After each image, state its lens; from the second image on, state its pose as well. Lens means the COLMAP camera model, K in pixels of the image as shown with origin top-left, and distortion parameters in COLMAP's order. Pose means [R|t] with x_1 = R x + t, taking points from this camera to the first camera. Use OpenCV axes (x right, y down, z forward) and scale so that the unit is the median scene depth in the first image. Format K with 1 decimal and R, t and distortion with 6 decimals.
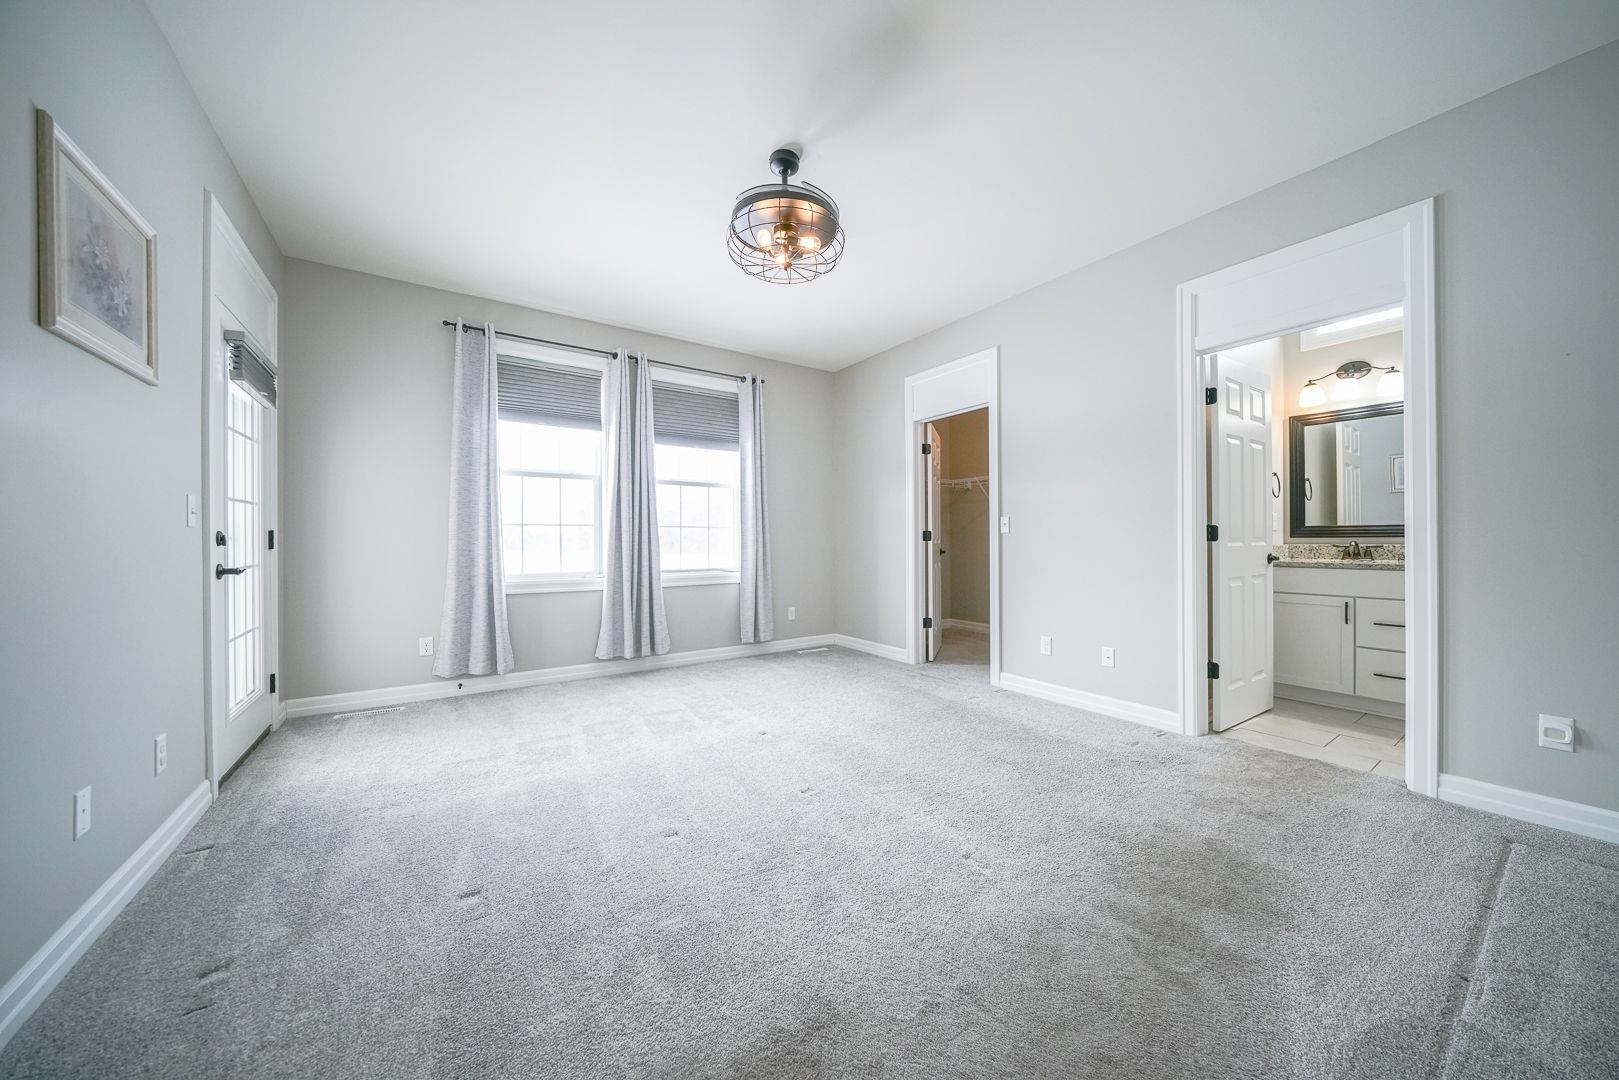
lens RADIAL K [[551.7, 0, 799.5], [0, 551.7, 536.6], [0, 0, 1]] dist [-0.006799, -0.000173]
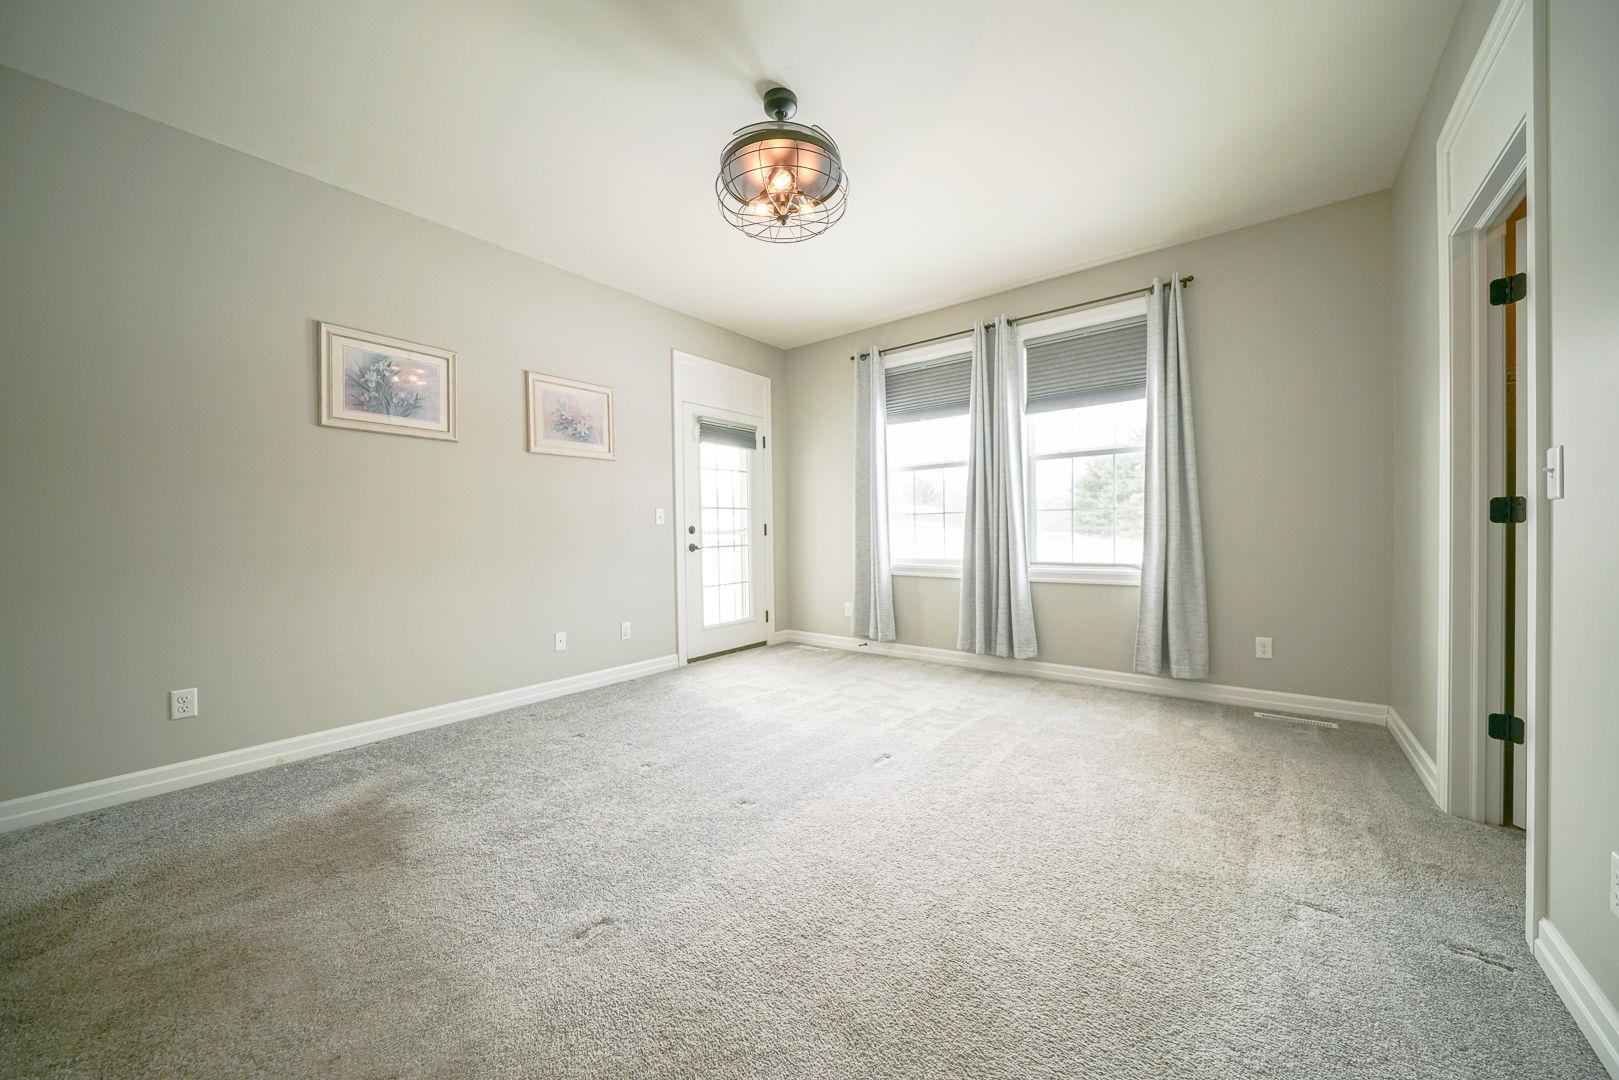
lens RADIAL K [[551.7, 0, 799.4], [0, 551.7, 534.0], [0, 0, 1]] dist [-0.006799, -0.000173]
pose [[0.314426, 0.005745, -0.949265, 0.494056], [0.018817, 0.999747, 0.012284, 0.001222], [0.949095, -0.021725, 0.314239, 0.435712]]
